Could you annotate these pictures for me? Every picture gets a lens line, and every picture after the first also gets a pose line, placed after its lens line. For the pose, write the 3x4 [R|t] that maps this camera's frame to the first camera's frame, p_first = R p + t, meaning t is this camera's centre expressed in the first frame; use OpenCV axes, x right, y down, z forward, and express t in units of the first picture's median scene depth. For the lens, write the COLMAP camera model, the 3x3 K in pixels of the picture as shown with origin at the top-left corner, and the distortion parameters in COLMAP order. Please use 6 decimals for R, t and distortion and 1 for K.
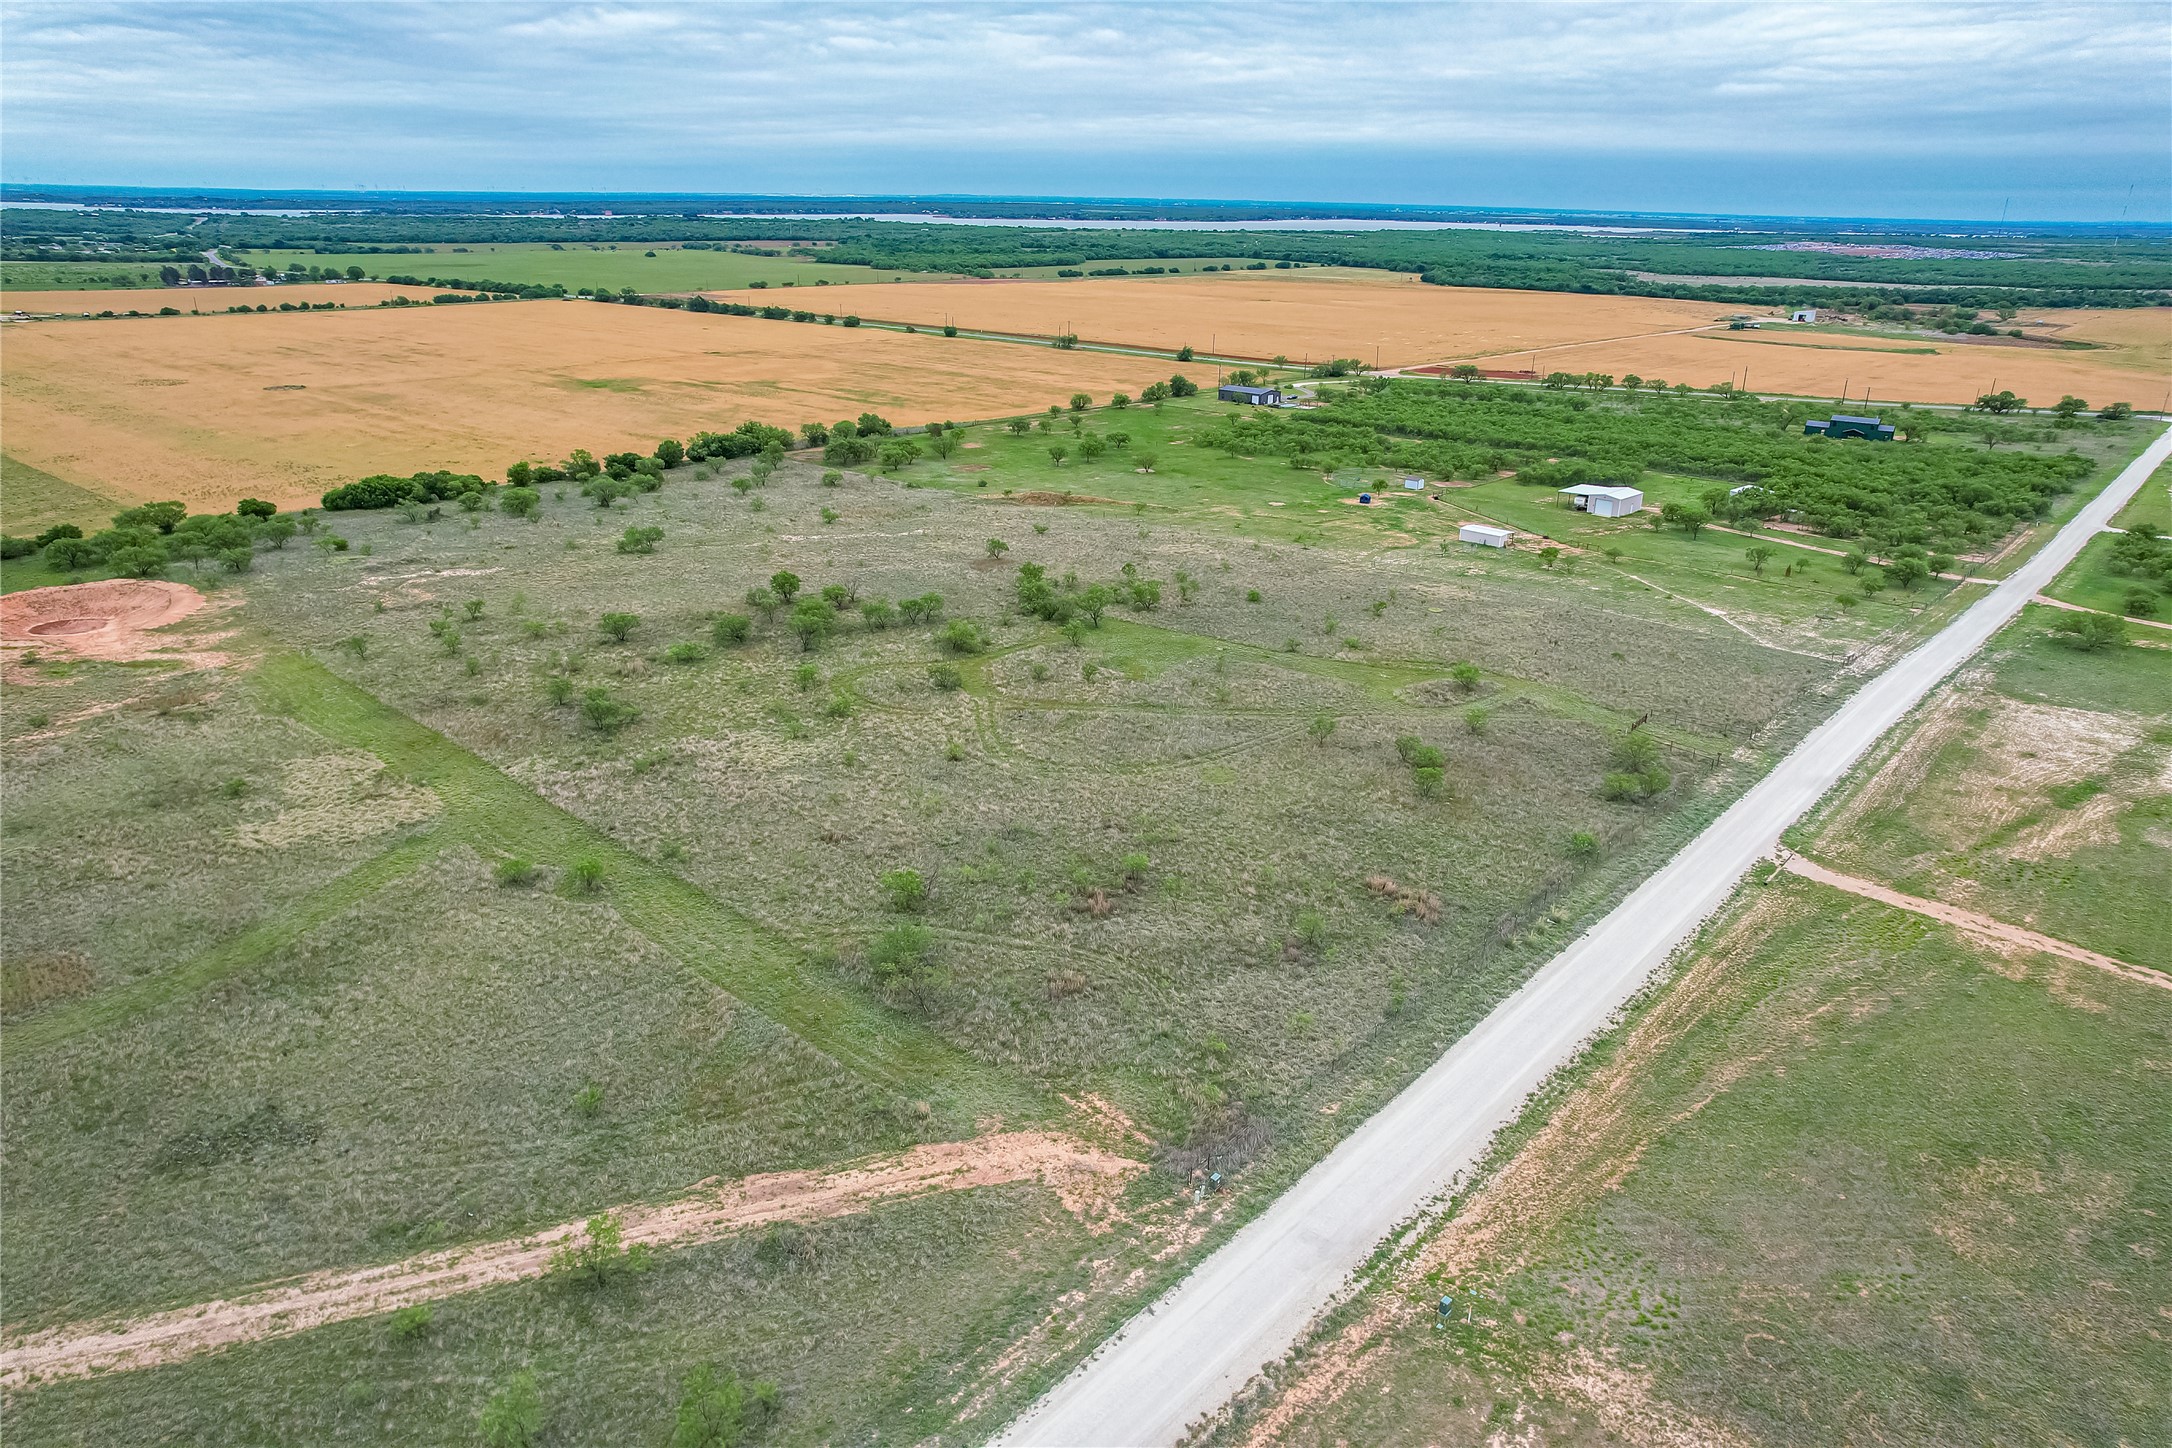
lens RADIAL K [[1393.1, 0, 1093.6], [0, 1393.1, 741.6], [0, 0, 1]] dist [-0.078422, 0.071384]
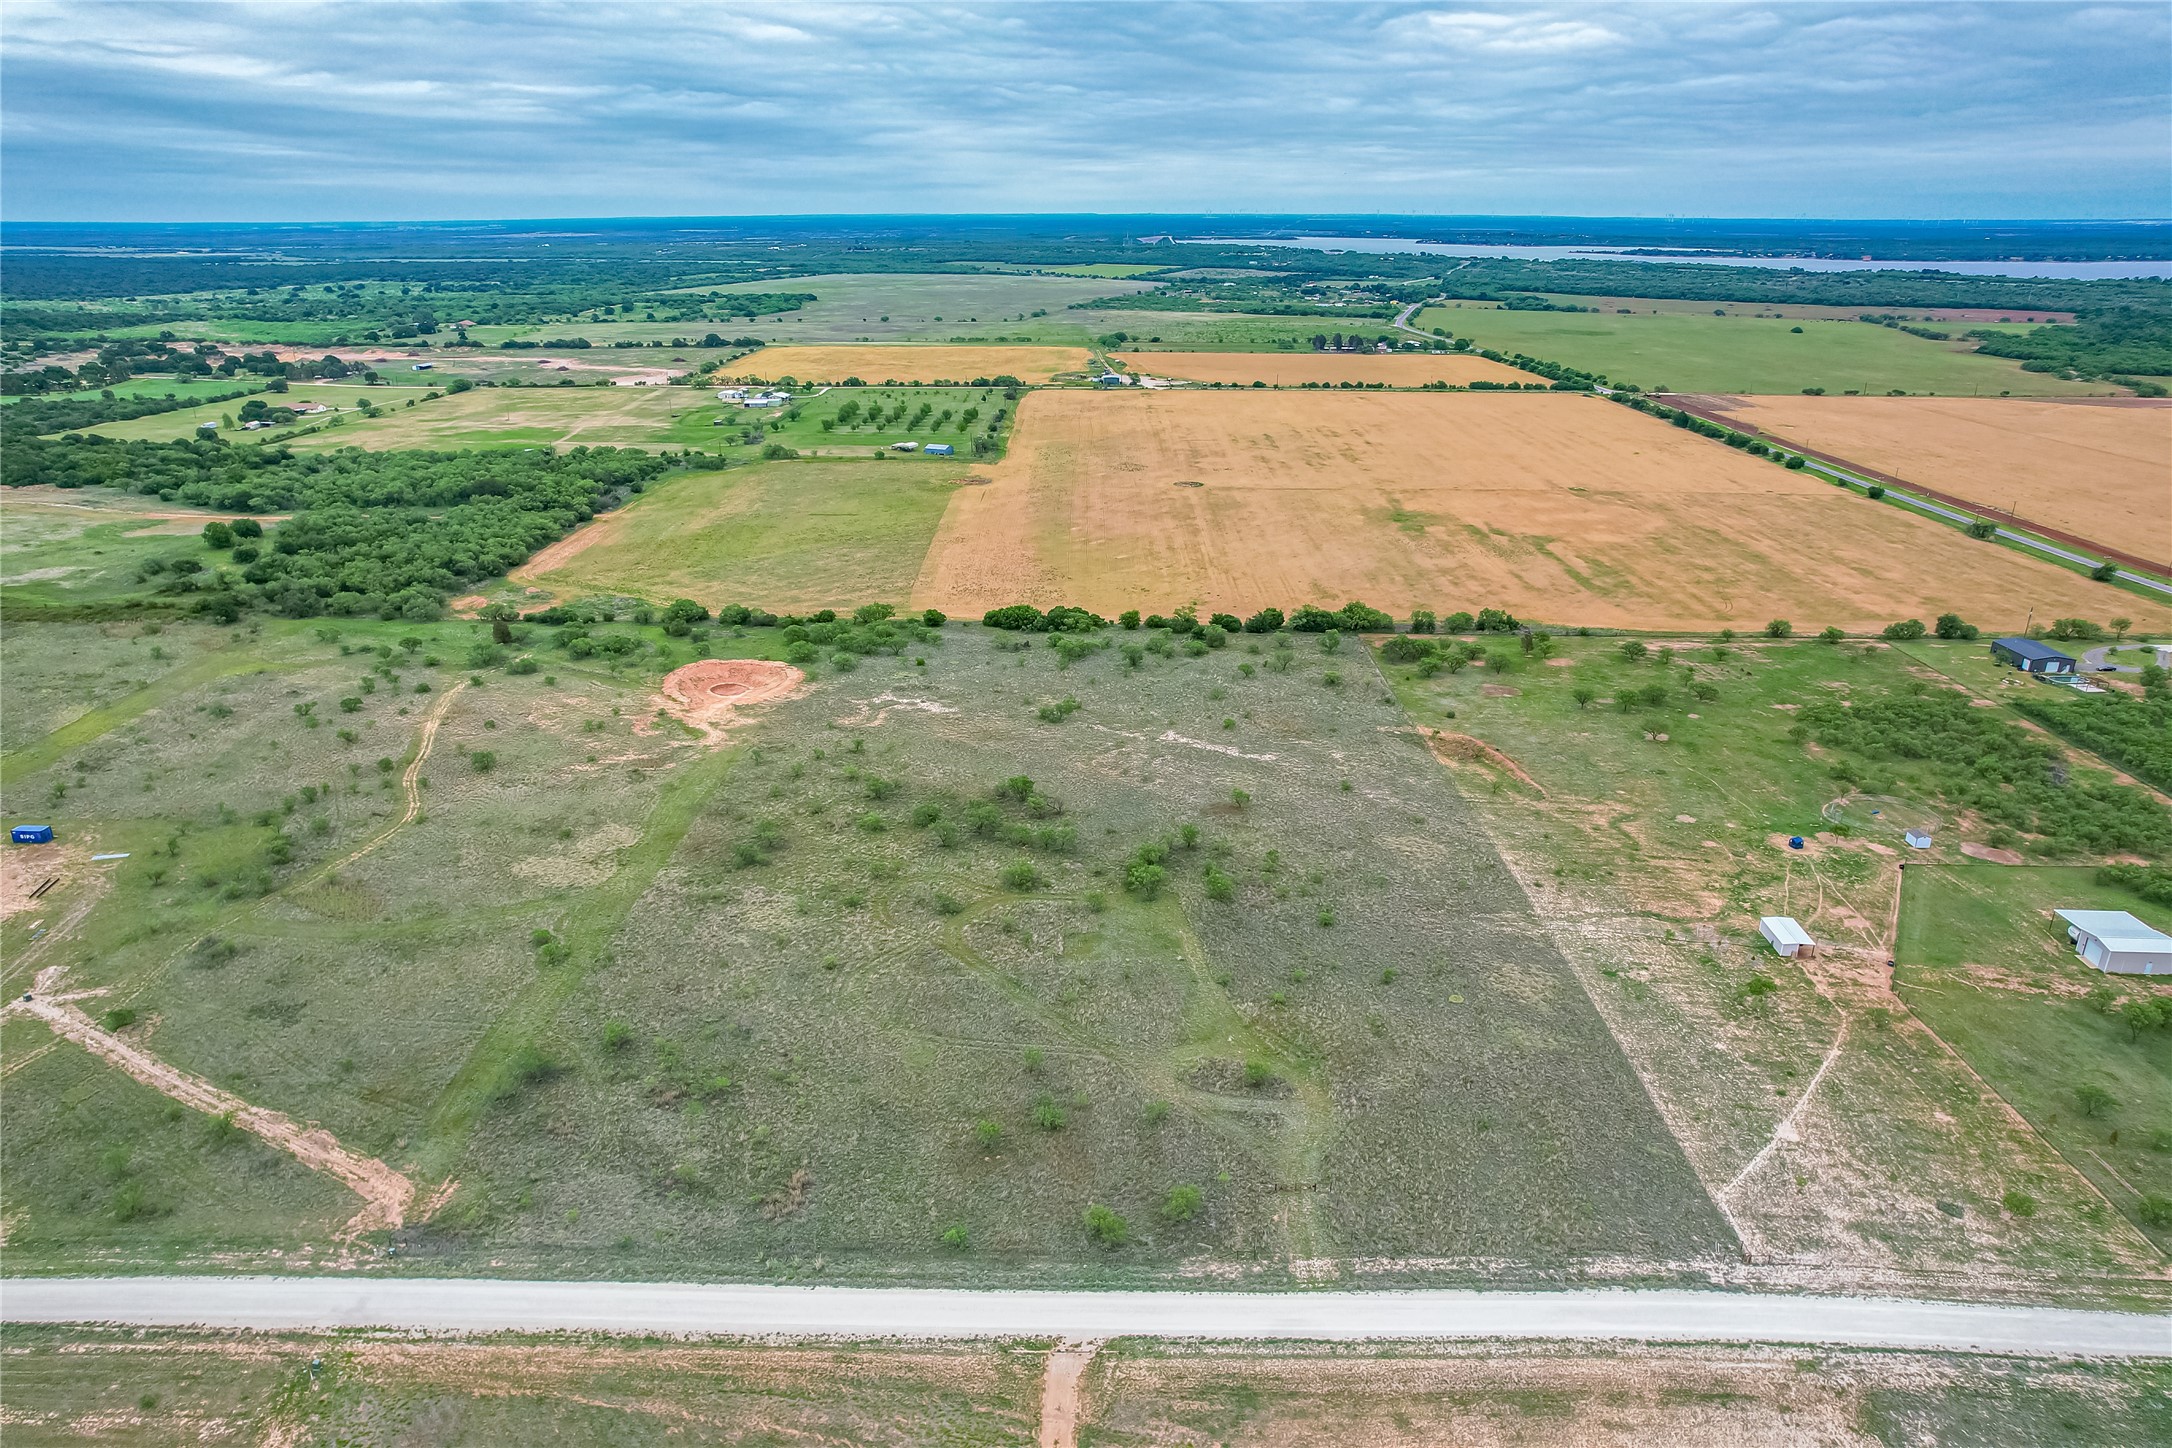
lens RADIAL K [[1393.1, 0, 1094.2], [0, 1393.1, 735.6], [0, 0, 1]] dist [-0.078422, 0.071384]
pose [[0.660290, 0.253593, -0.706900, 0.868094], [-0.266455, 0.959135, 0.095194, -0.358861], [0.702153, 0.125502, 0.700878, 0.158753]]
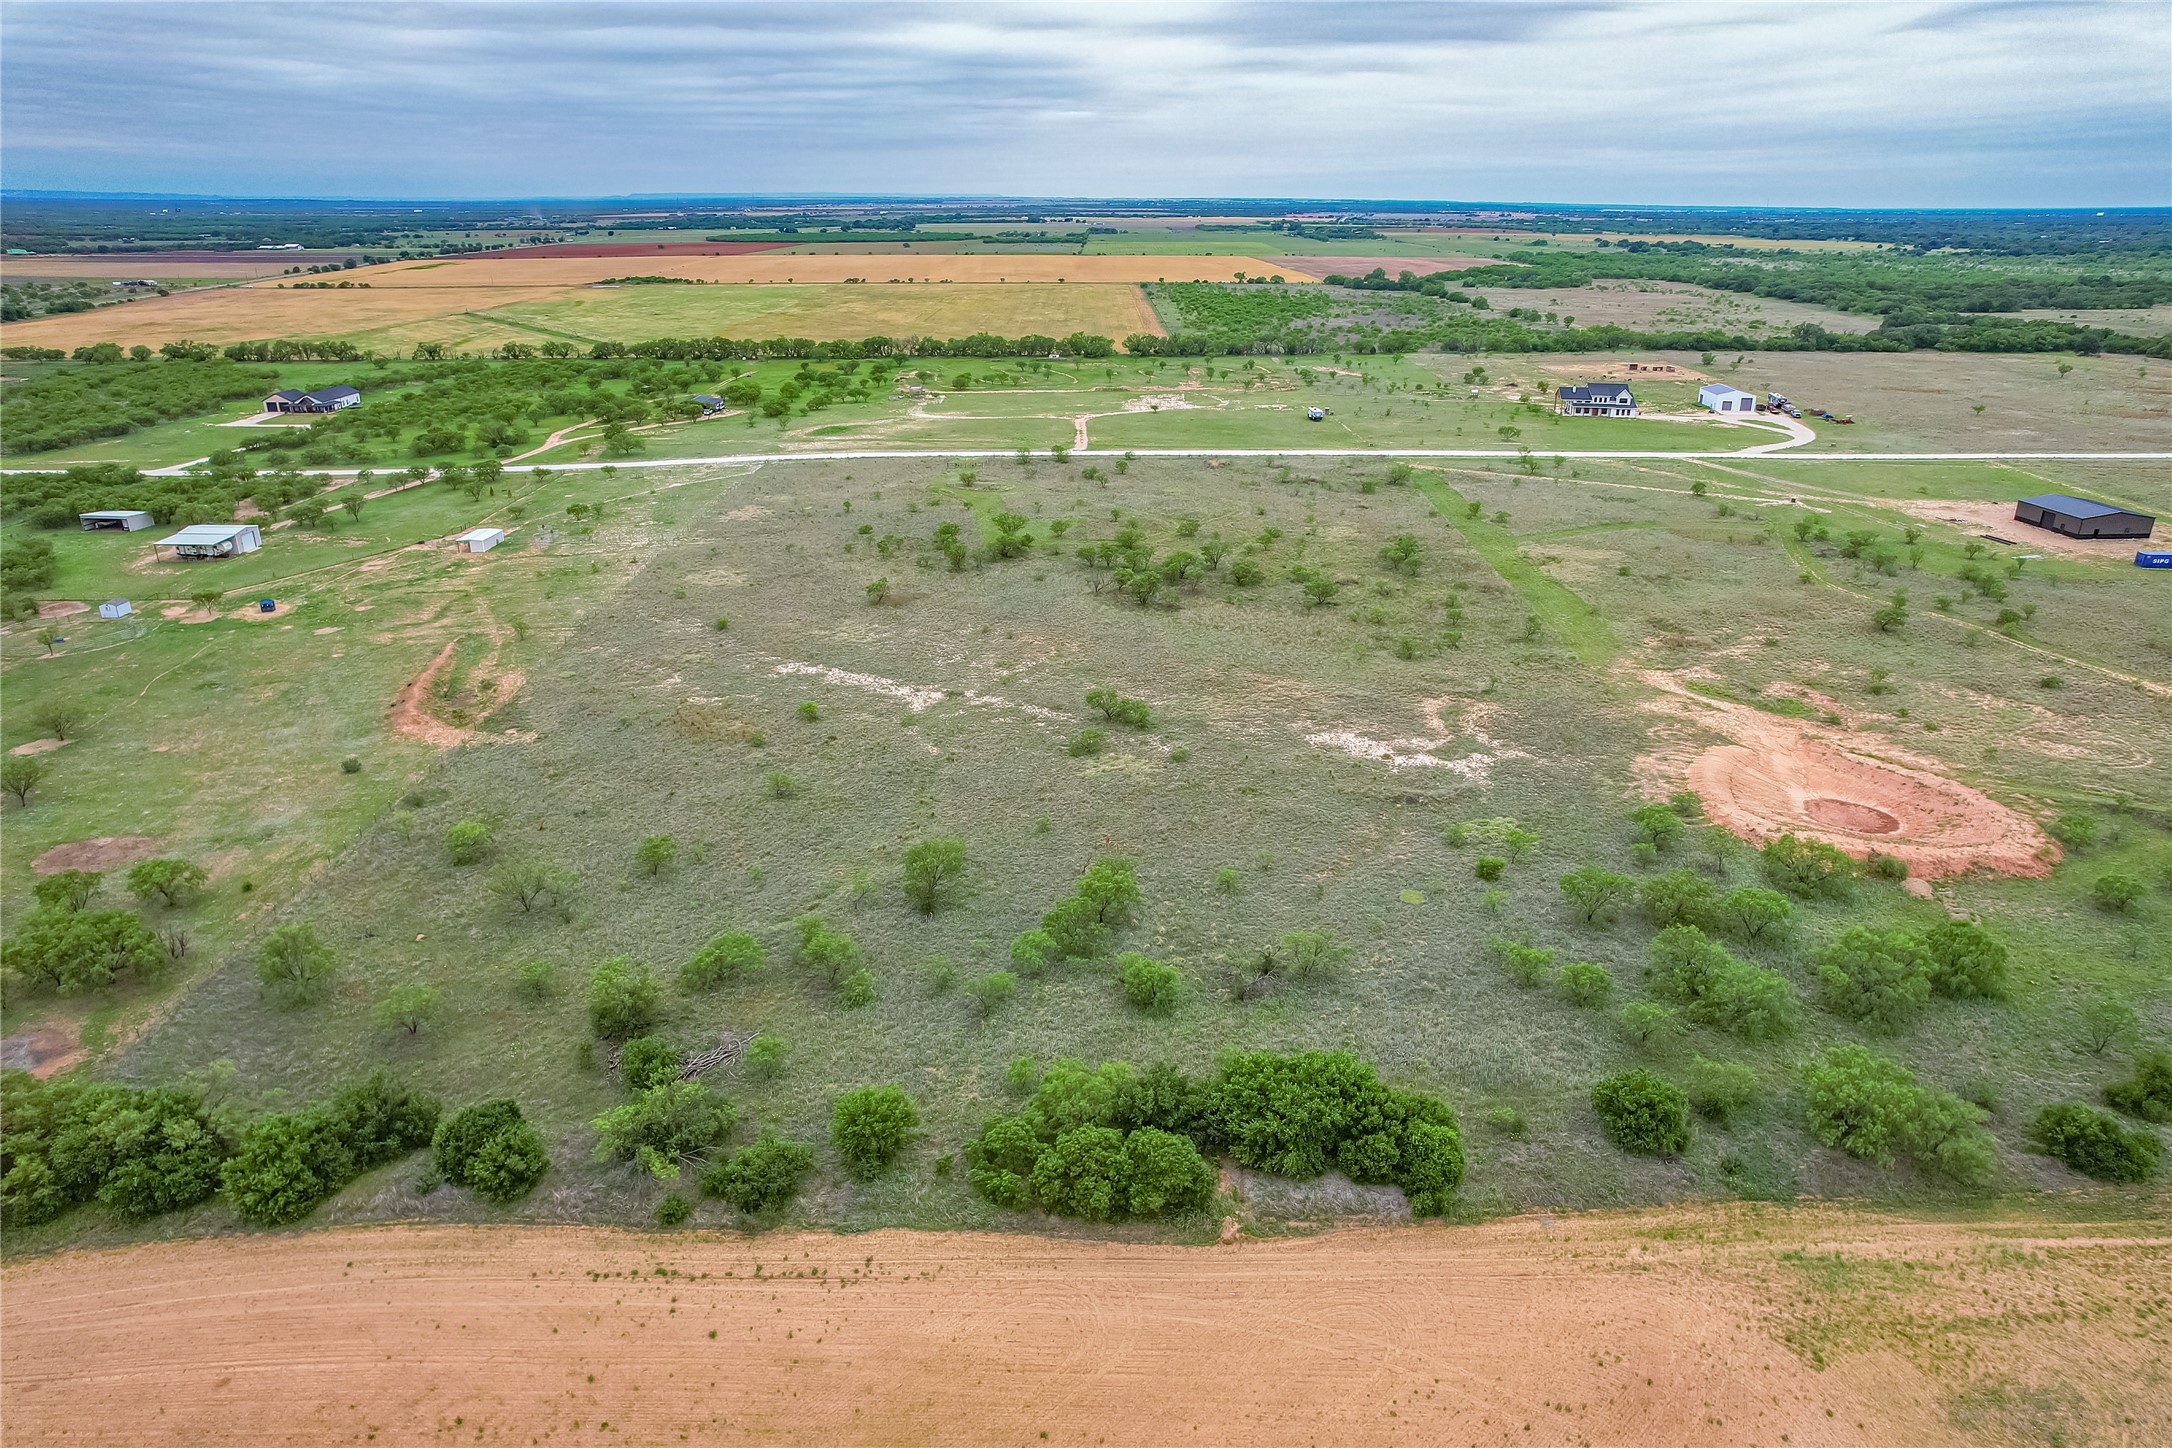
lens RADIAL K [[1393.1, 0, 1095.4], [0, 1393.1, 717.0], [0, 0, 1]] dist [-0.078422, 0.071384]
pose [[-0.664040, -0.282394, 0.692318, -1.136830], [0.260656, 0.780417, 0.568338, -0.768294], [-0.700792, 0.557856, -0.444621, 1.849021]]
